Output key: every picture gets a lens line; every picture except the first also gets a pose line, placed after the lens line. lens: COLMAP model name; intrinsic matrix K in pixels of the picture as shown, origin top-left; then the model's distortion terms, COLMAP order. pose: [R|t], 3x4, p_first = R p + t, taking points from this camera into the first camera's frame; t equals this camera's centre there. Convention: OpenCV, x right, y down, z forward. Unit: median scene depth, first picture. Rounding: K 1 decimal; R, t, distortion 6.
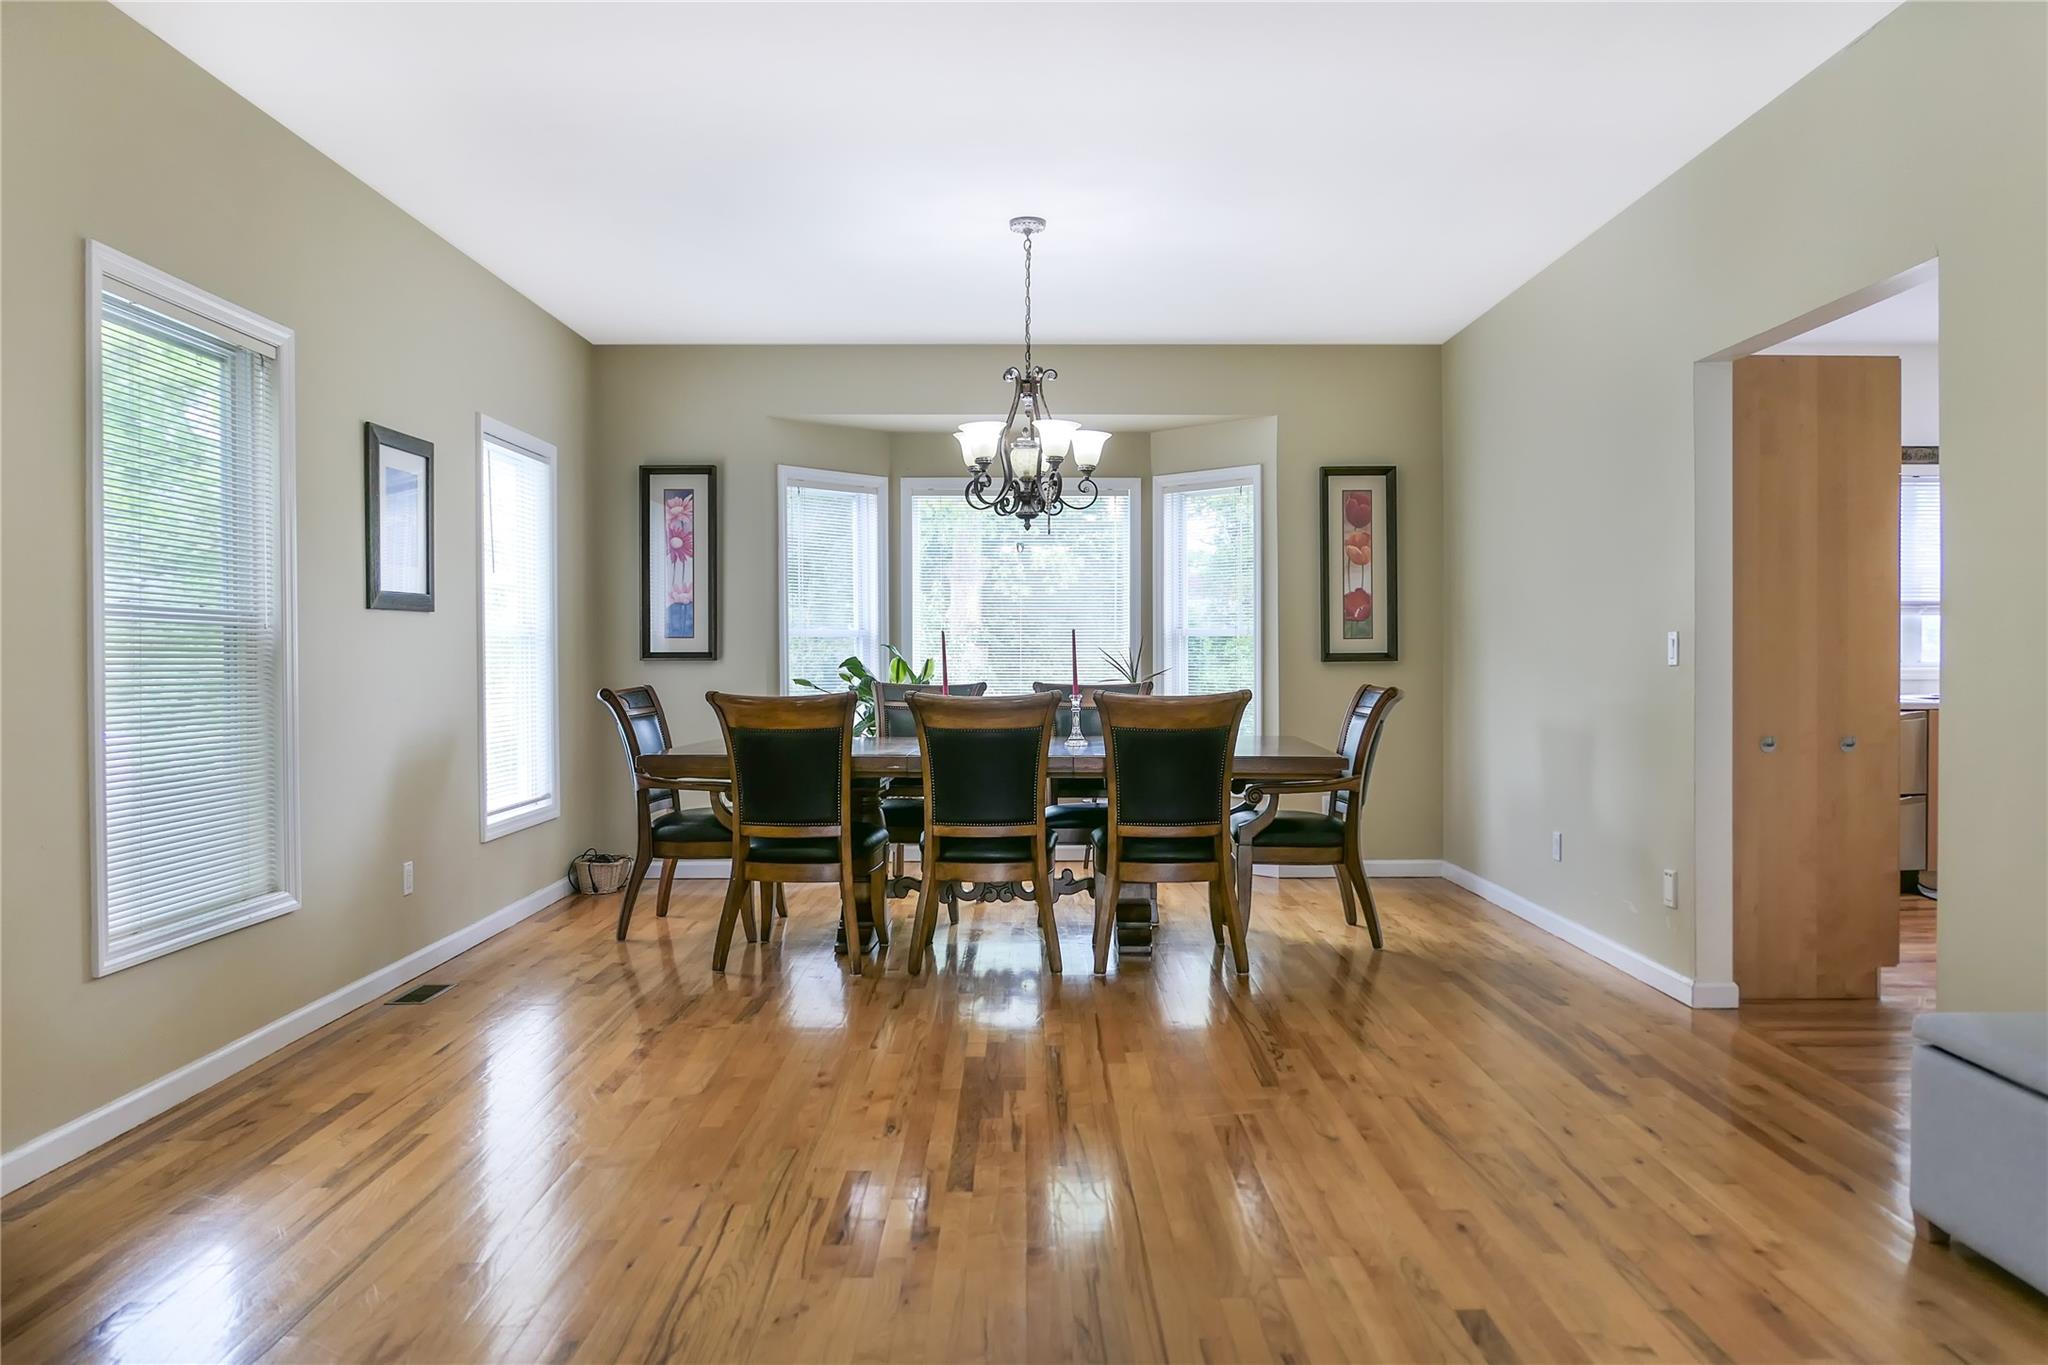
lens RADIAL K [[1457.7, 0, 1024.6], [0, 1457.7, 661.2], [0, 0, 1]] dist [0.000639, 0.002665]
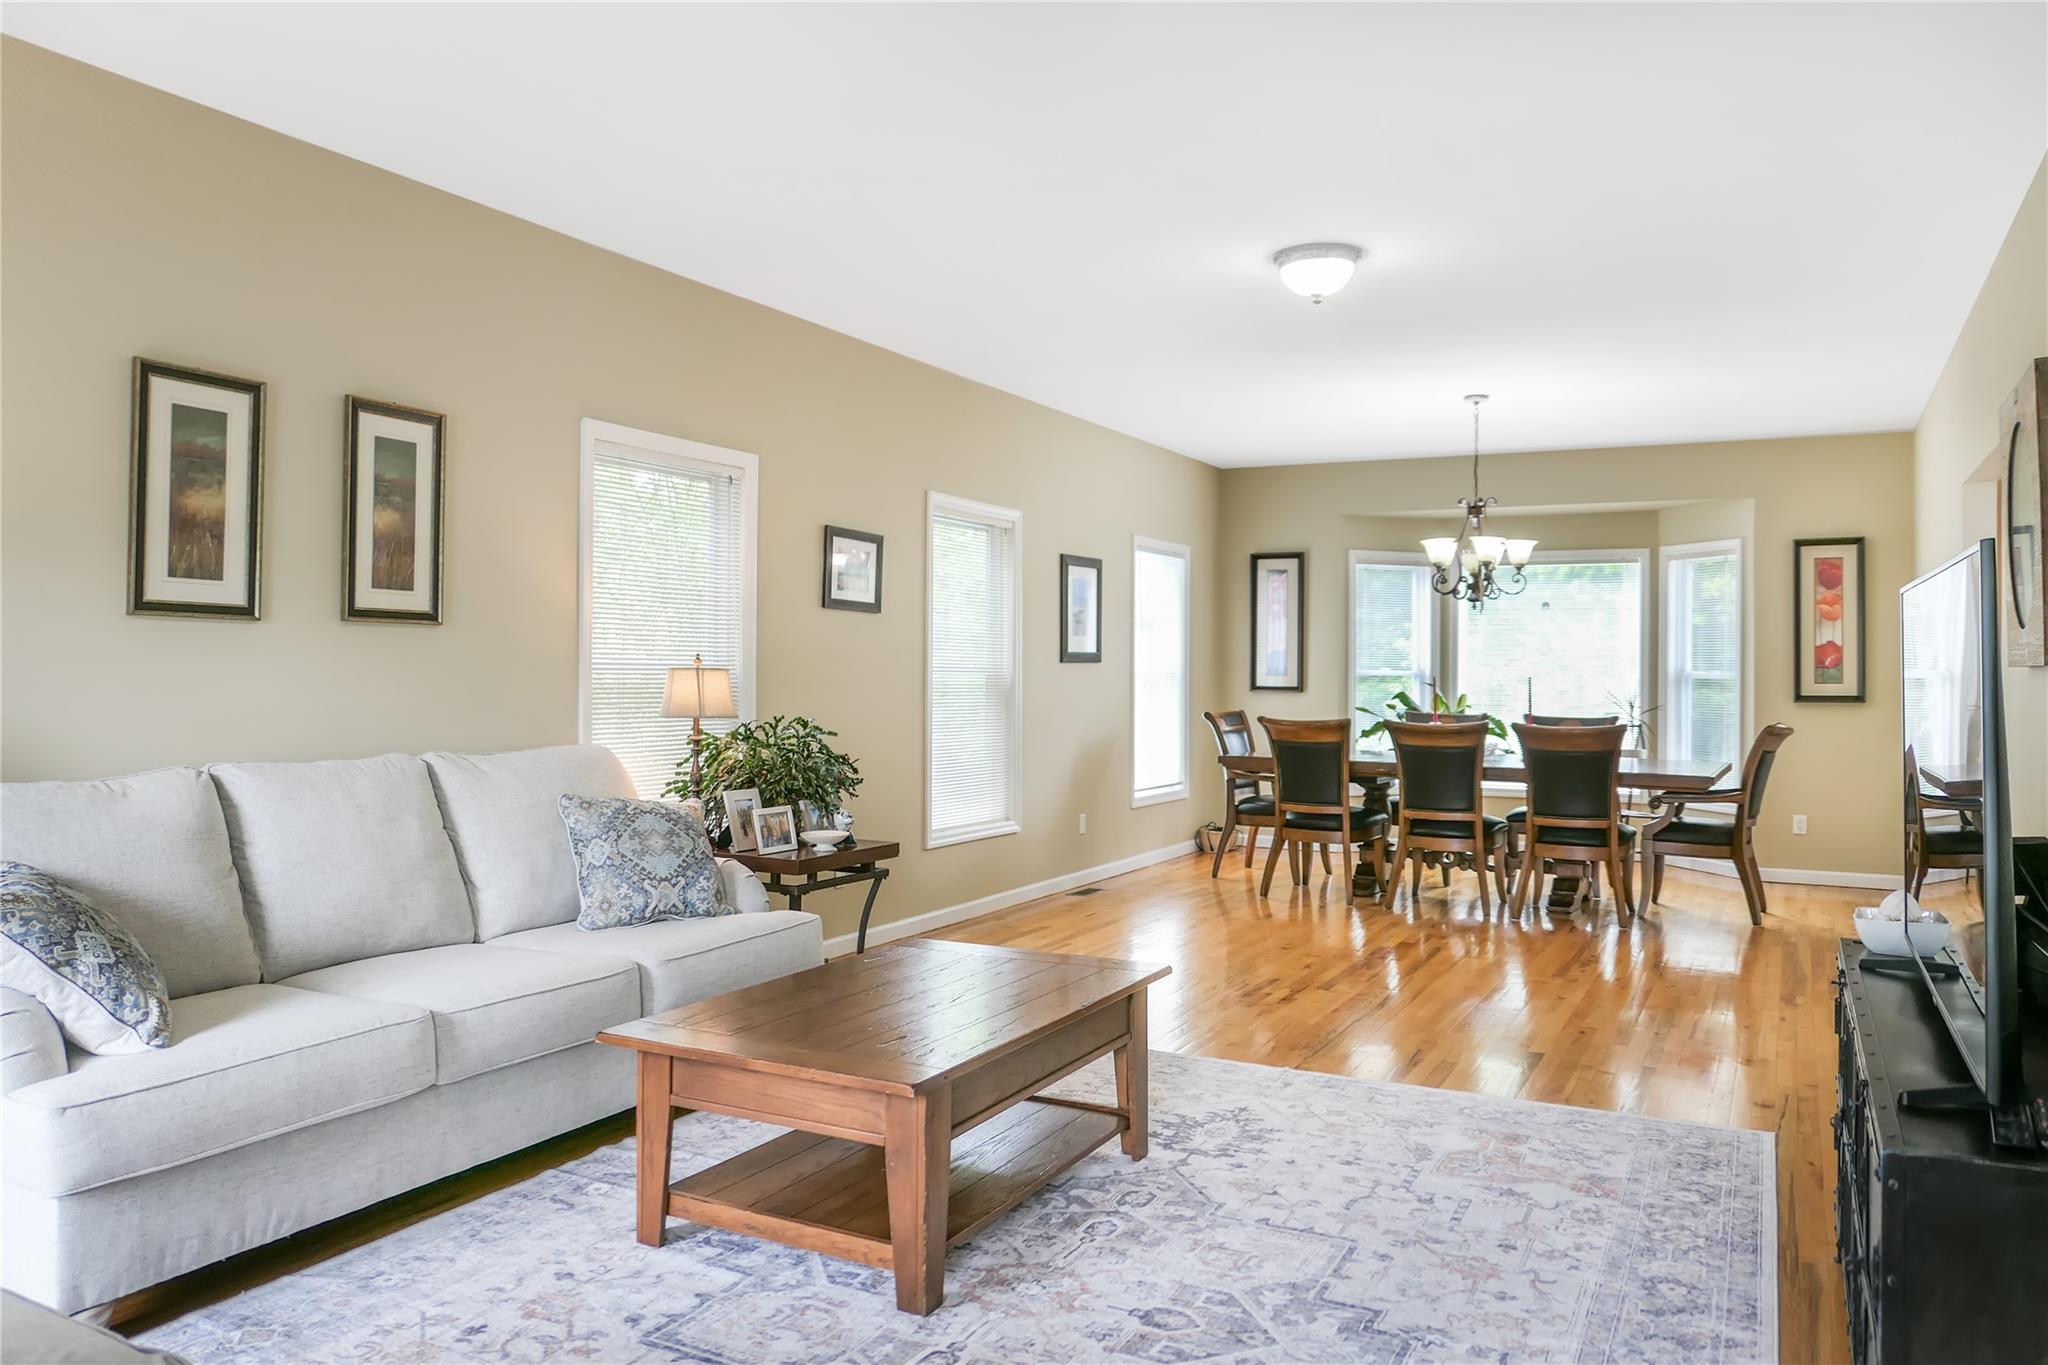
lens RADIAL K [[1457.7, 0, 1024.6], [0, 1457.7, 661.2], [0, 0, 1]] dist [0.000639, 0.002665]
pose [[0.882214, 0.006689, -0.470802, 0.258574], [-0.012512, 0.999879, -0.009241, -0.017538], [0.470683, 0.014043, 0.882191, -0.431327]]
